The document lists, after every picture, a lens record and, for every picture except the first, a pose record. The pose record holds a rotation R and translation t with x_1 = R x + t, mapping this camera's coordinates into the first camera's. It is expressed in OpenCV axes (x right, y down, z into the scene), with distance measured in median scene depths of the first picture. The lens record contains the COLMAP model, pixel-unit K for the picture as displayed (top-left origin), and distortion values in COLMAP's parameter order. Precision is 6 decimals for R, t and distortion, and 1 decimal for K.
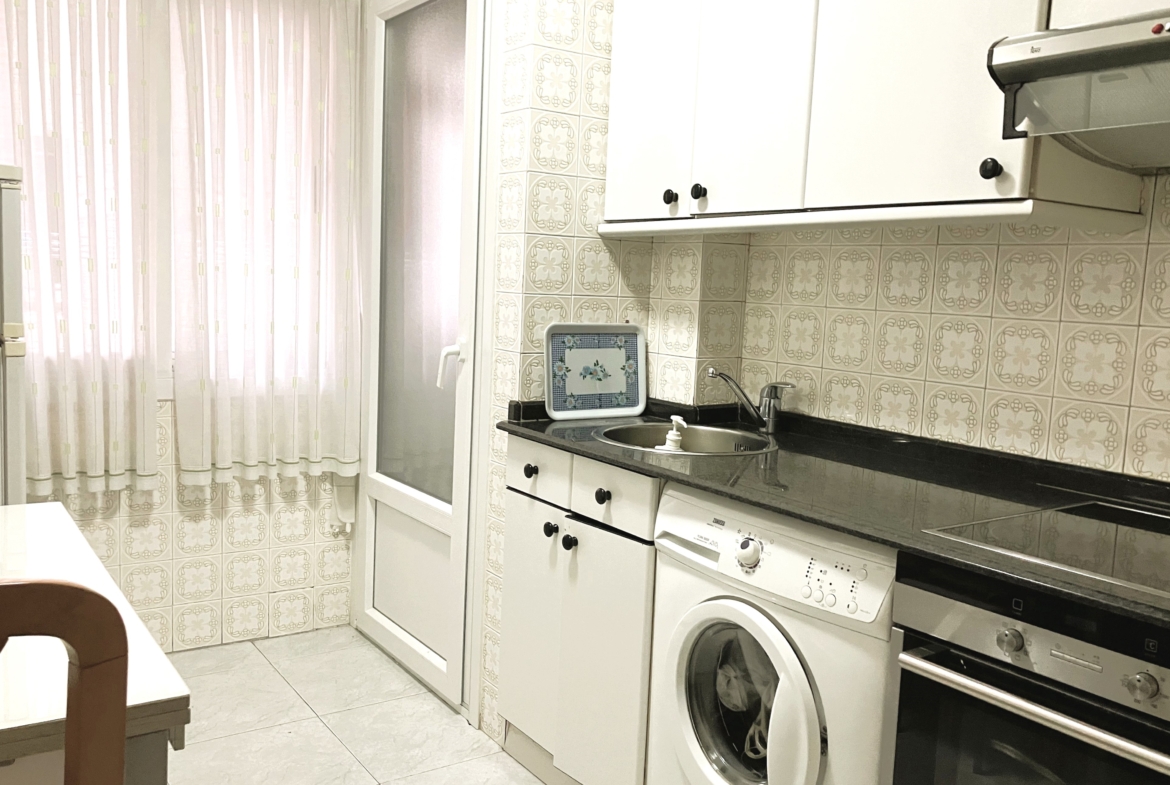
lens RADIAL K [[978.2, 0, 586.8], [0, 978.2, 394.6], [0, 0, 1]] dist [0.007772, 0.000151]
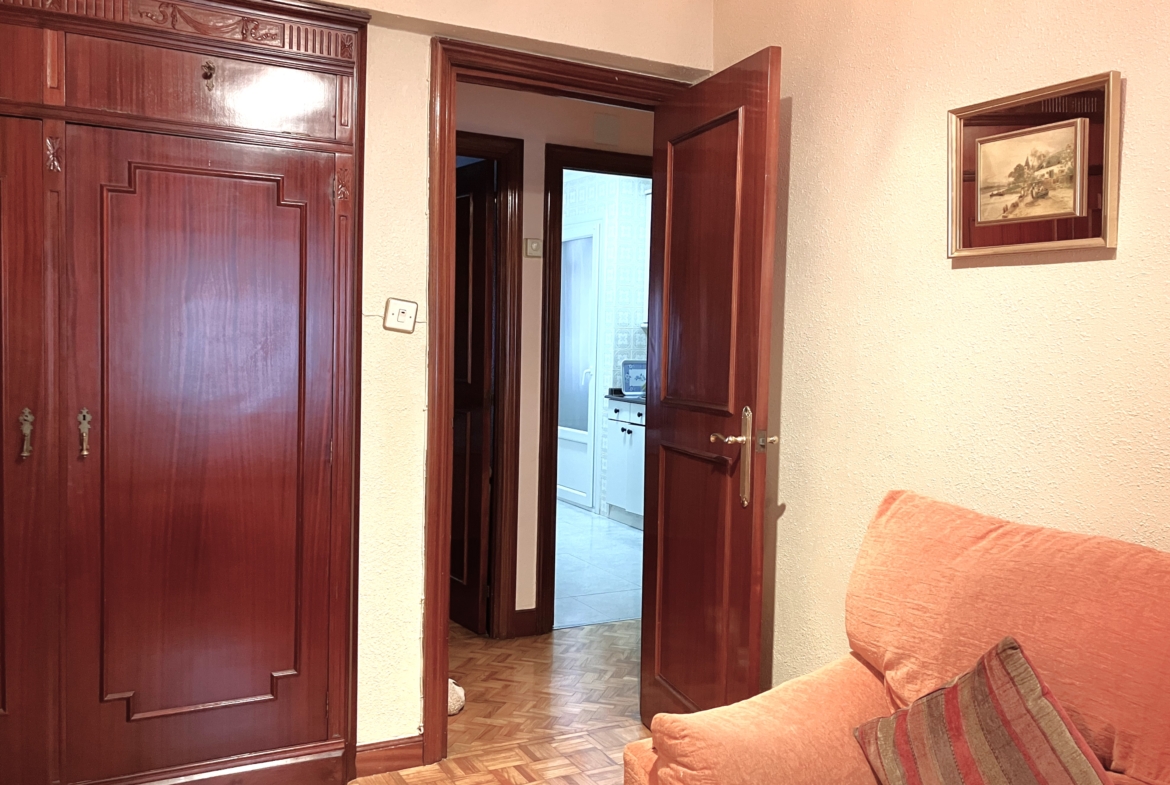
lens RADIAL K [[978.2, 0, 584.4], [0, 978.2, 390.6], [0, 0, 1]] dist [0.007772, 0.000151]
pose [[0.994128, -0.016450, -0.106949, 0.147260], [0.009071, 0.997567, -0.069118, 0.203361], [0.107826, 0.067742, 0.991859, -1.751387]]
